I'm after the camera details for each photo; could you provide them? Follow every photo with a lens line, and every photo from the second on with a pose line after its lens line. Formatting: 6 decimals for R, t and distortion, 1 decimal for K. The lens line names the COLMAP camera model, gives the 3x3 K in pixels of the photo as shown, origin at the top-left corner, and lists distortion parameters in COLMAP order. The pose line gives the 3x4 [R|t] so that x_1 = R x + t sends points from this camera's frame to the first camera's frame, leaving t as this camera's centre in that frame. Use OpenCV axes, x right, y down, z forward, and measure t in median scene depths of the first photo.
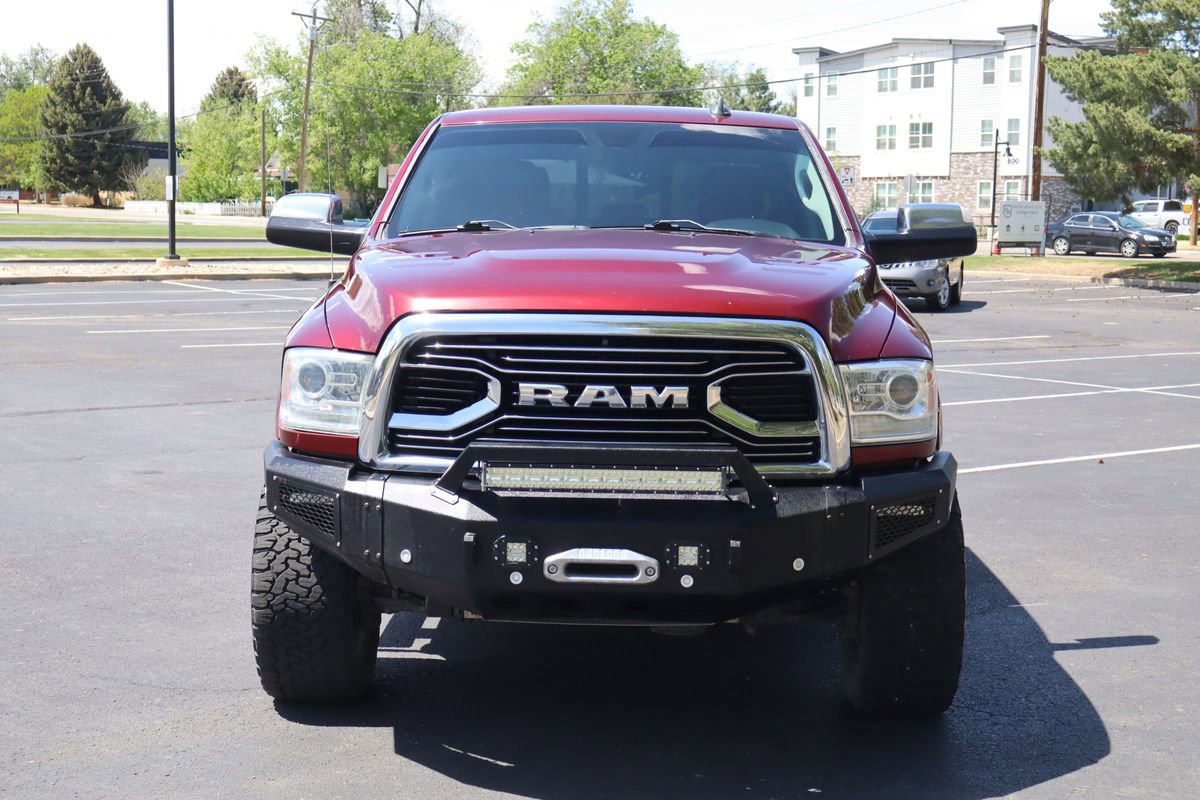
lens RADIAL K [[1778.2, 0, 600.0], [0, 1778.2, 400.0], [0, 0, 1]] dist [0.019449, -0.054055]
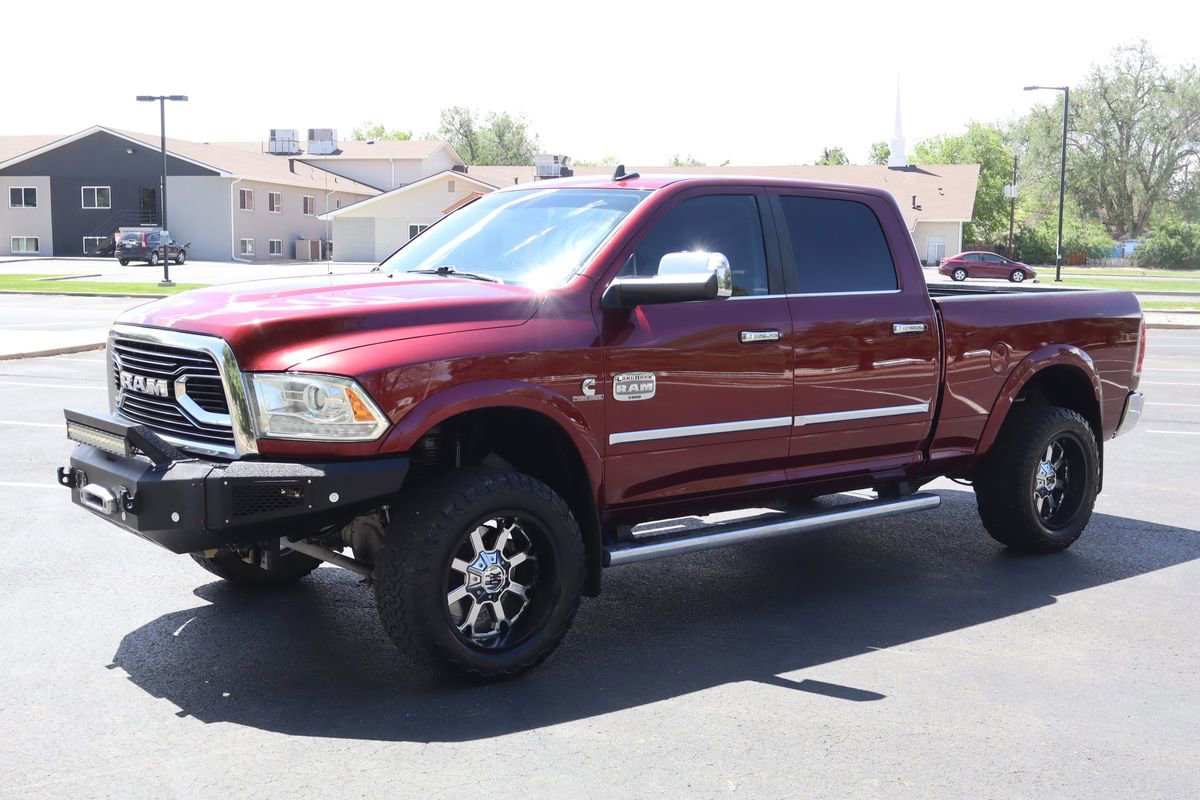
lens RADIAL K [[1371.3, 0, 600.0], [0, 1371.3, 400.0], [0, 0, 1]] dist [-0.005687, -0.000280]
pose [[0.654280, 0.073556, -0.752666, 0.870696], [-0.084005, 0.996168, 0.024329, -0.038333], [0.751572, 0.047310, 0.657952, 0.439823]]
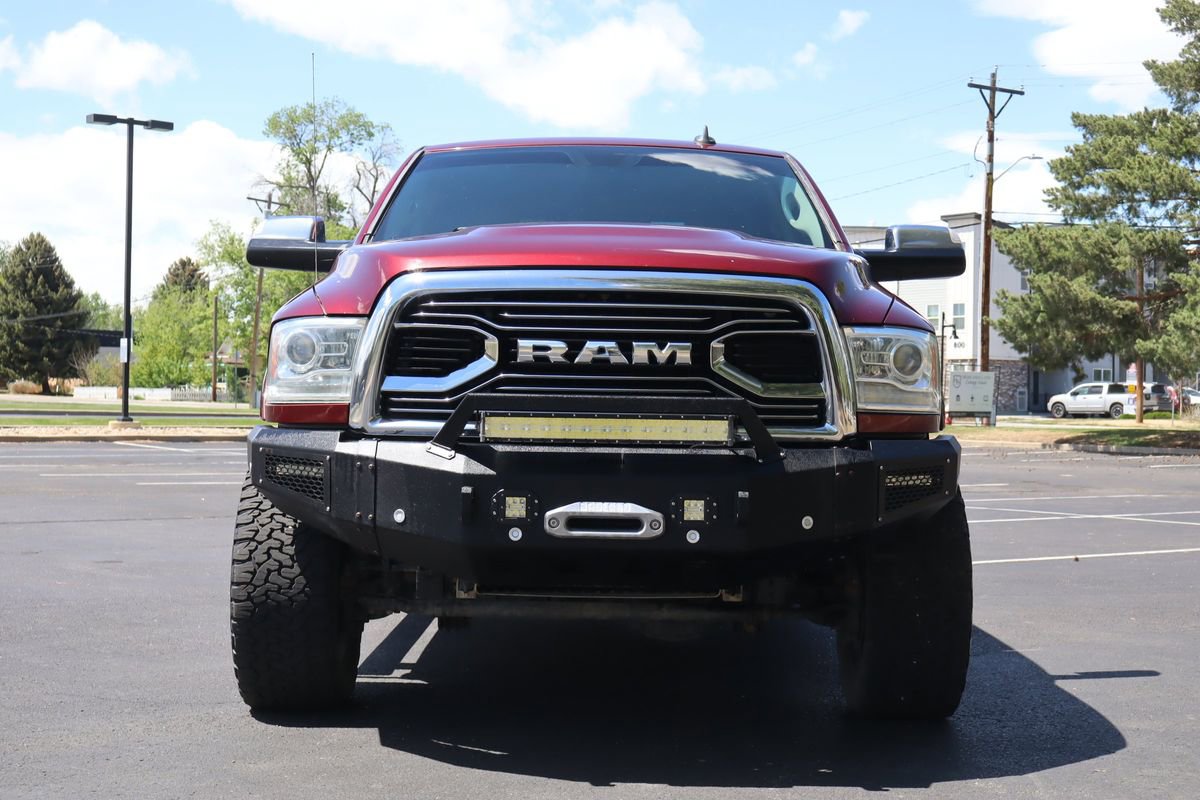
lens RADIAL K [[1778.2, 0, 600.0], [0, 1778.2, 400.0], [0, 0, 1]] dist [0.019449, -0.054055]
pose [[0.999586, 0.000546, 0.028769, -0.022777], [0.002612, 0.993971, -0.109611, 0.104527], [-0.028655, 0.109641, 0.993558, 0.028826]]
